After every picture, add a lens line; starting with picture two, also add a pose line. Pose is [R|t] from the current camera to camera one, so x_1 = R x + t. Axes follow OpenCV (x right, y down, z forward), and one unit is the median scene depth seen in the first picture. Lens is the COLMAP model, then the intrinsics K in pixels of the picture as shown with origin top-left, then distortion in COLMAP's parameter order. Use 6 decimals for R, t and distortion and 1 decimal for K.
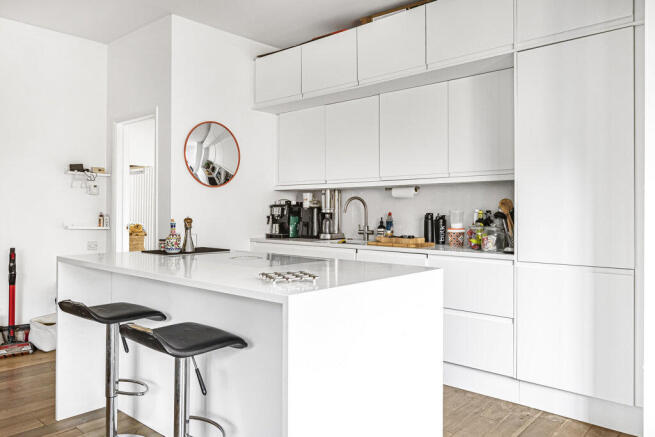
lens RADIAL K [[487.2, 0, 326.3], [0, 487.2, 211.5], [0, 0, 1]] dist [-0.005192, -0.001677]
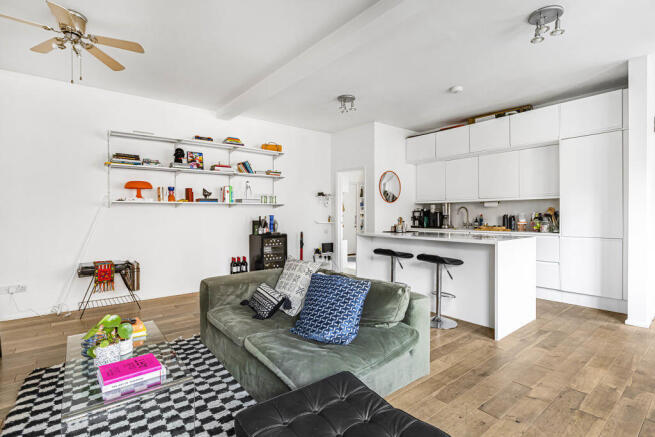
lens RADIAL K [[324.5, 0, 327.5], [0, 324.5, 218.5], [0, 0, 1]] dist [-0.001652, -0.000508]
pose [[0.986152, -0.004286, -0.165787, -0.269151], [0.005761, 0.999948, 0.008414, 0.003472], [0.165742, -0.009253, 0.986126, -0.407242]]
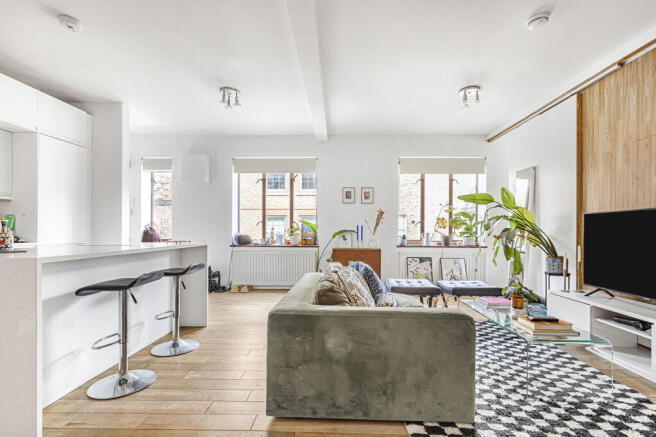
lens RADIAL K [[295.6, 0, 329.4], [0, 295.6, 226.5], [0, 0, 1]] dist [0.001942, -0.000177]
pose [[-0.656556, 0.004651, 0.754263, -0.814521], [-0.002991, 0.999957, -0.008769, 0.027006], [-0.754272, -0.008013, -0.656513, 0.637928]]
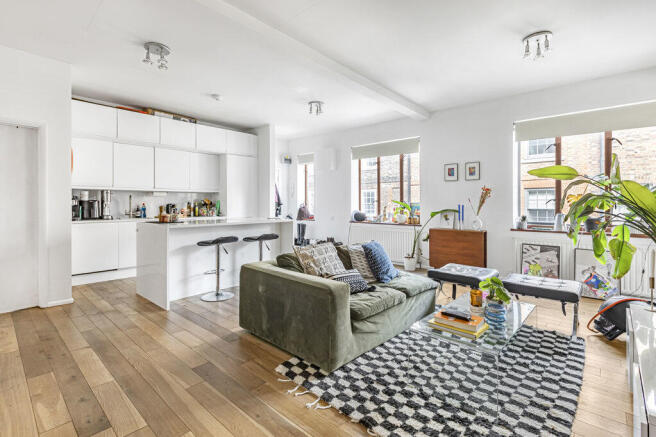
lens RADIAL K [[308.8, 0, 328.1], [0, 308.8, 202.0], [0, 0, 1]] dist [-0.001611, -0.000411]
pose [[-0.002820, 0.000045, 0.999996, -1.158010], [0.003089, 0.999995, -0.000037, -0.001185], [-0.999991, 0.003089, -0.002820, 0.235626]]
